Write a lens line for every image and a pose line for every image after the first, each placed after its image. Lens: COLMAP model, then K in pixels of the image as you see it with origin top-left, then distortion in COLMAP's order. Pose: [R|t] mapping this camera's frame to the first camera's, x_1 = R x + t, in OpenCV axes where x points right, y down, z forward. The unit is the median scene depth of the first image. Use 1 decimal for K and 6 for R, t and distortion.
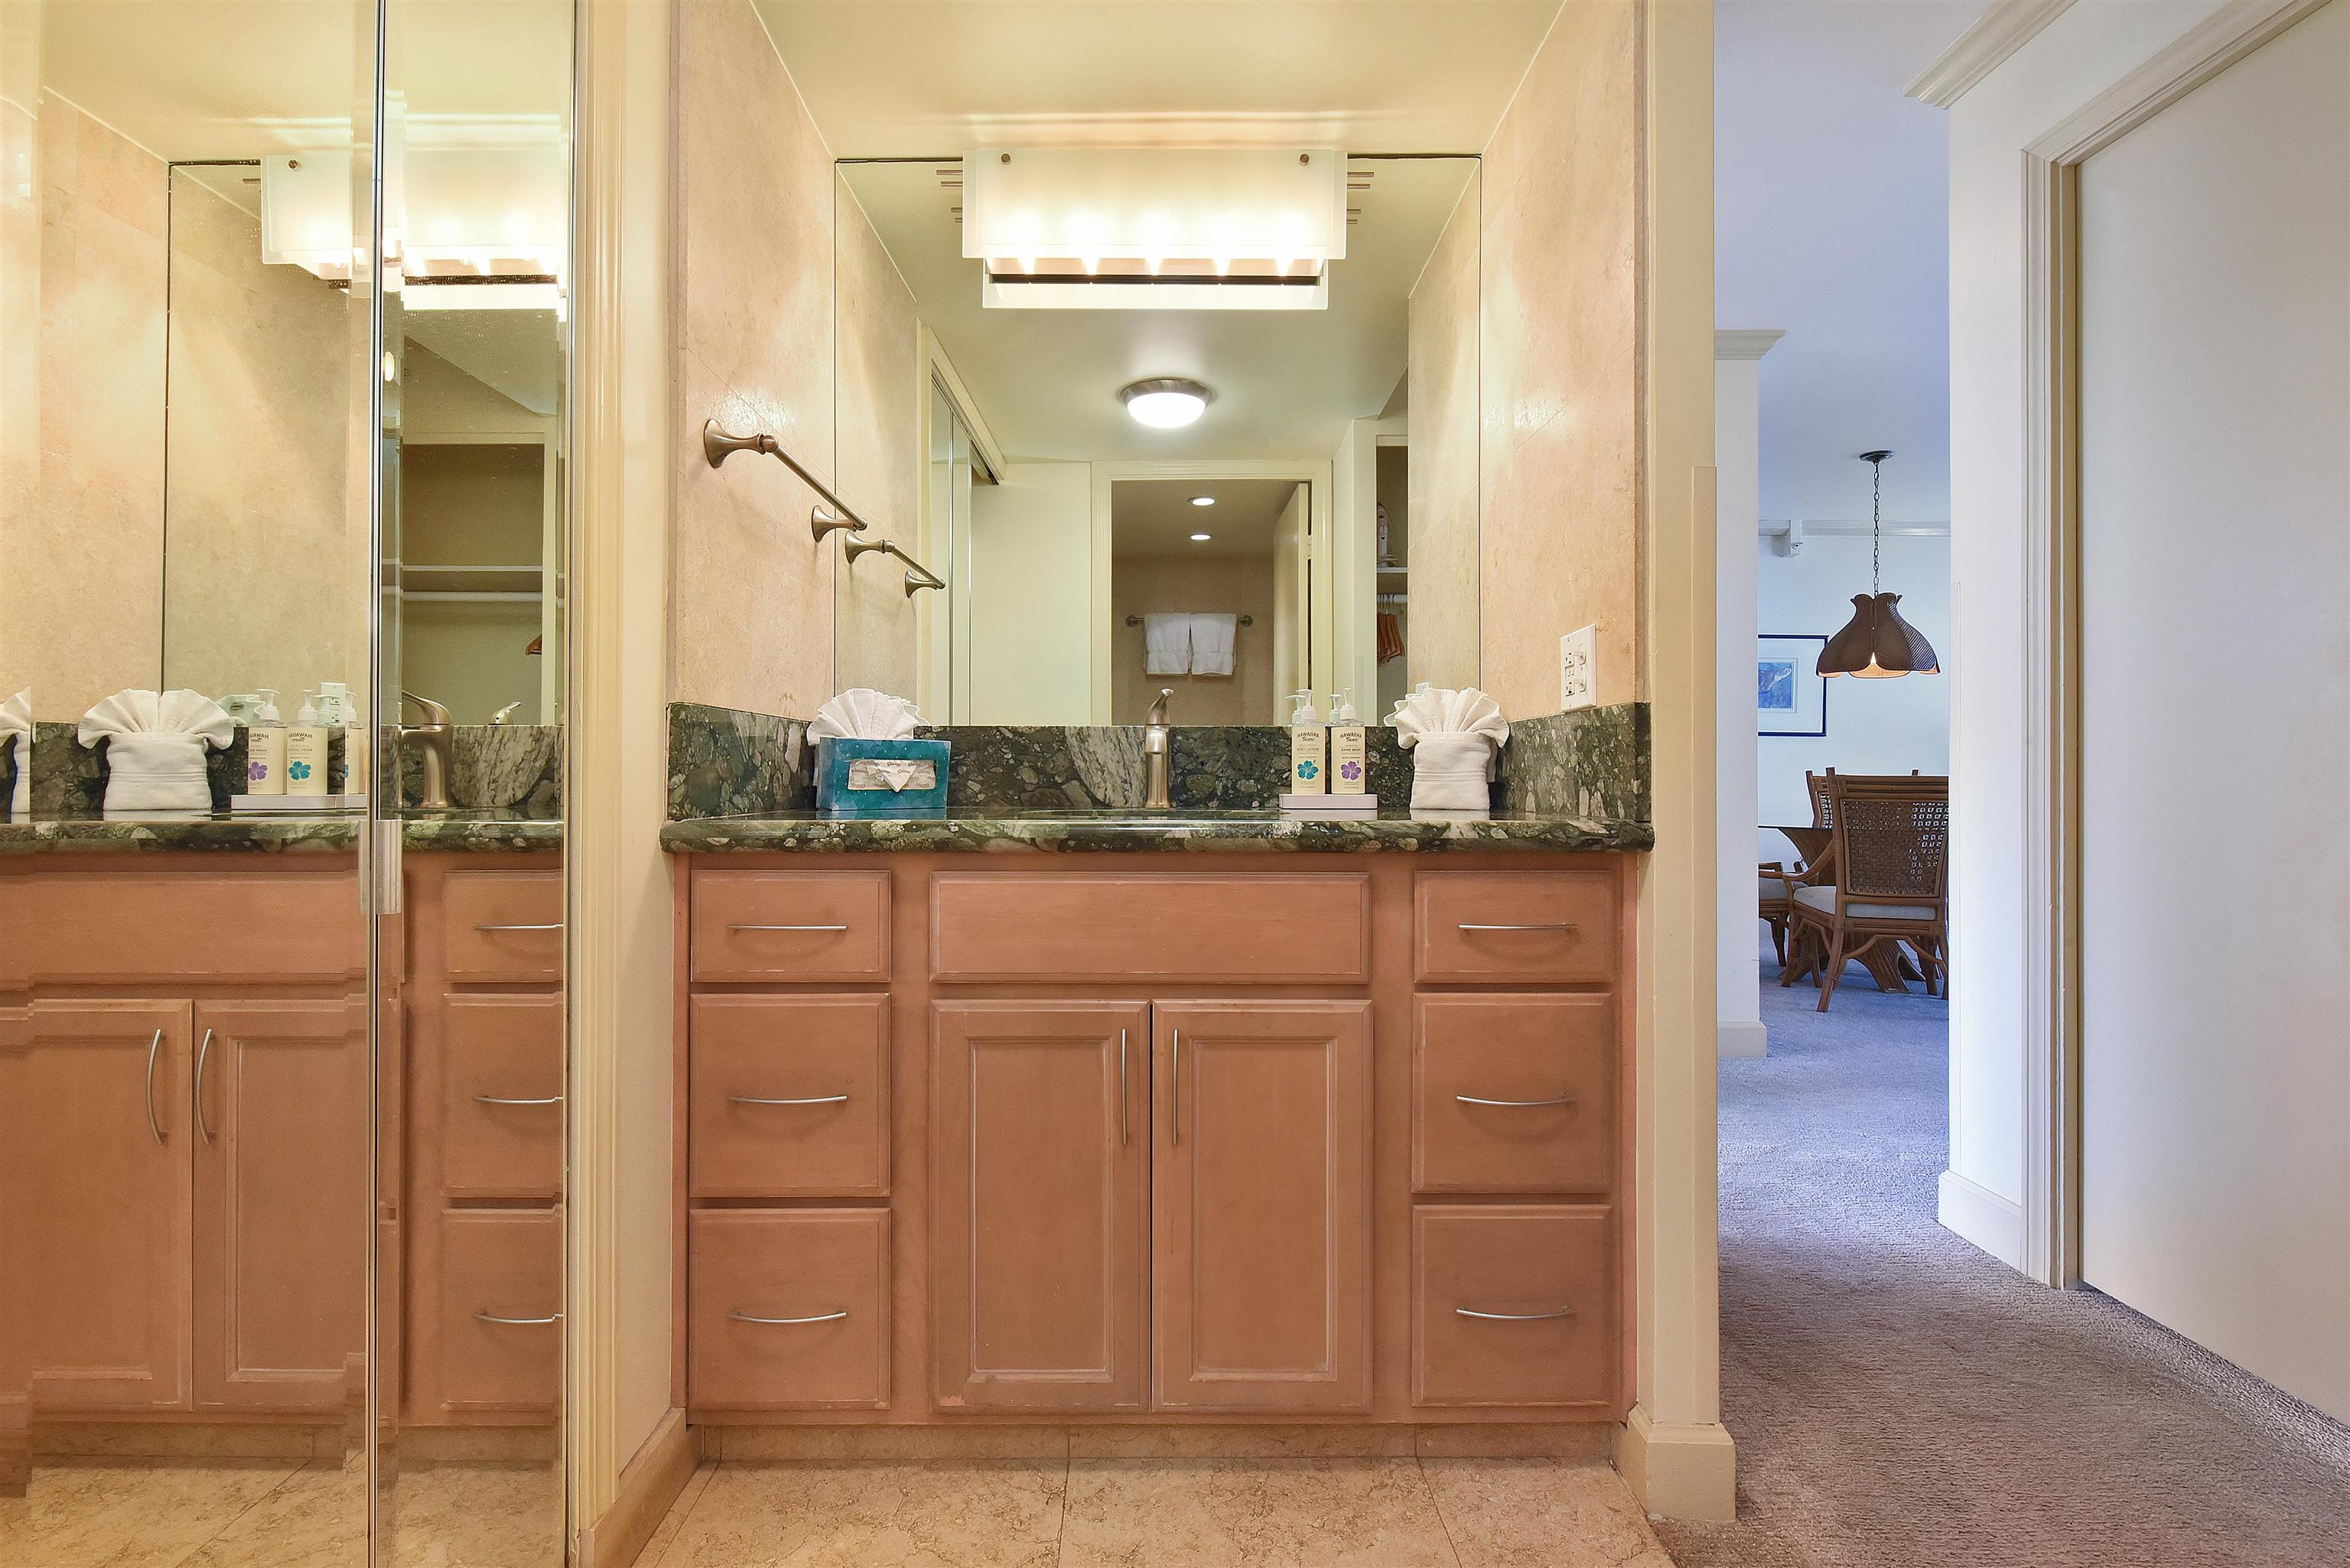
lens RADIAL K [[1069.4, 0, 1167.9], [0, 1069.4, 773.5], [0, 0, 1]] dist [-0.001685, 0.000030]
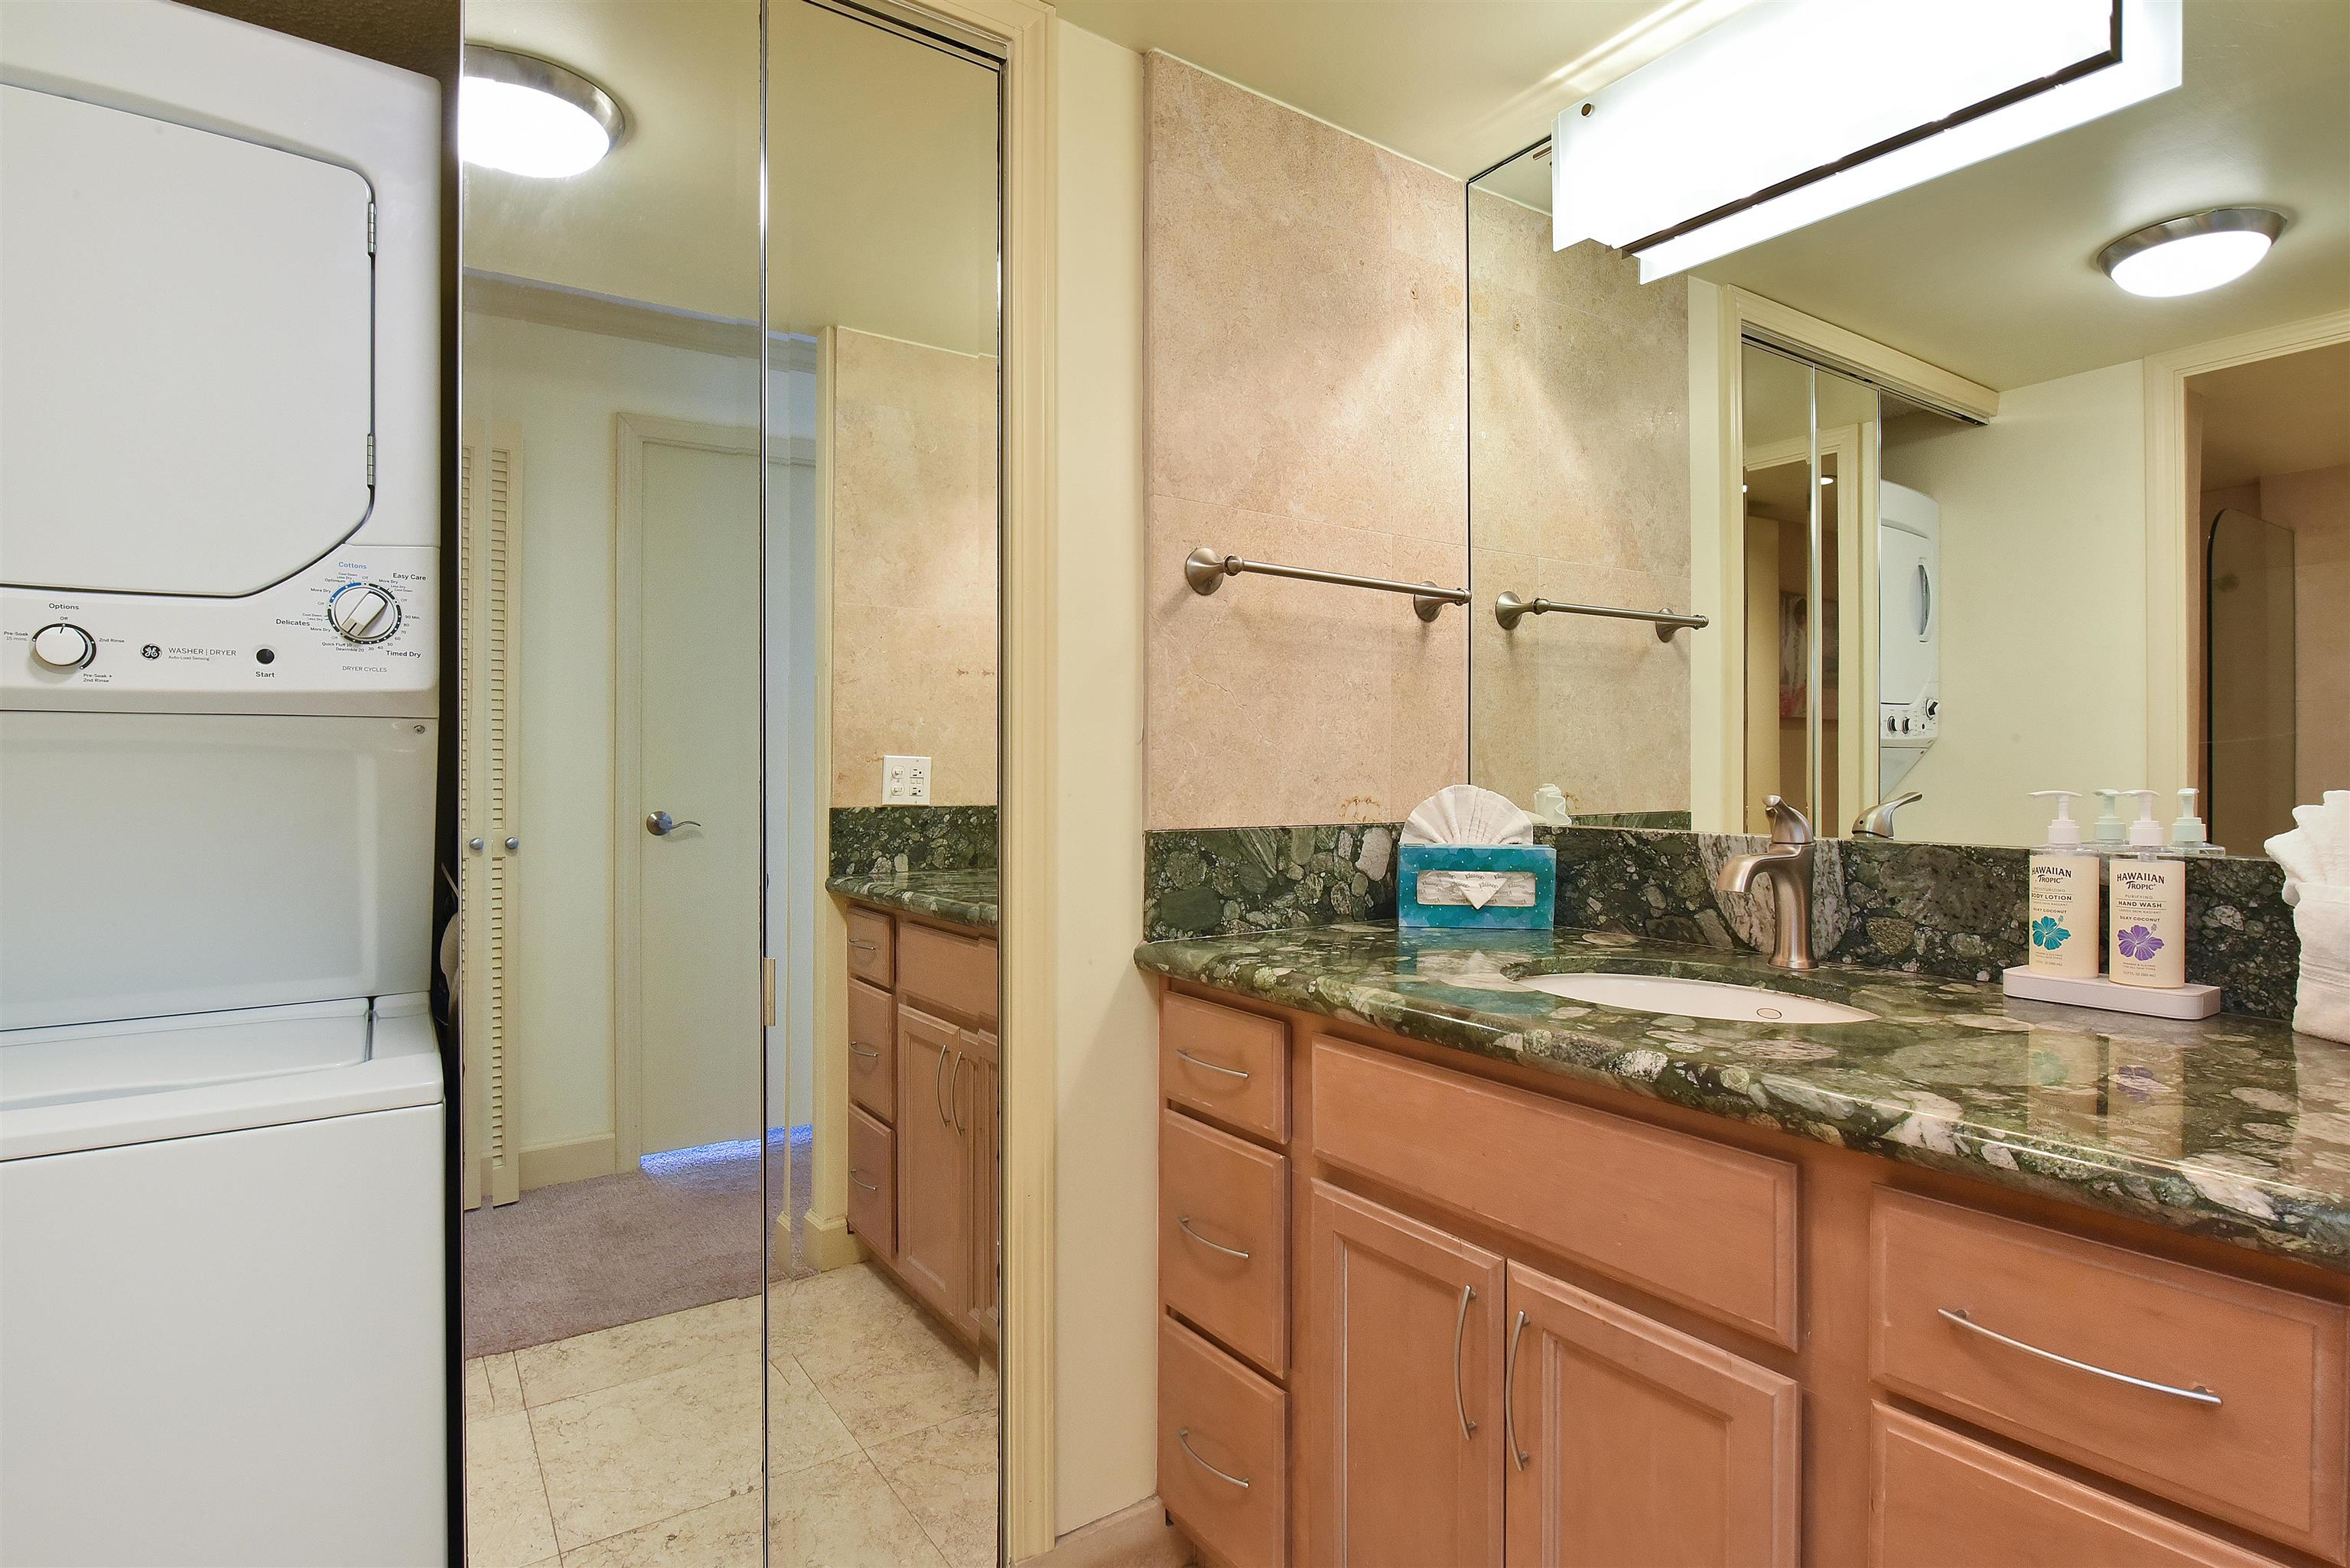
lens RADIAL K [[1199.7, 0, 1169.8], [0, 1199.7, 773.0], [0, 0, 1]] dist [-0.002320, -0.007596]
pose [[0.569343, -0.003744, -0.822092, 0.387238], [0.001707, 0.999993, -0.003373, -0.087081], [0.822098, 0.000517, 0.569345, 0.248588]]
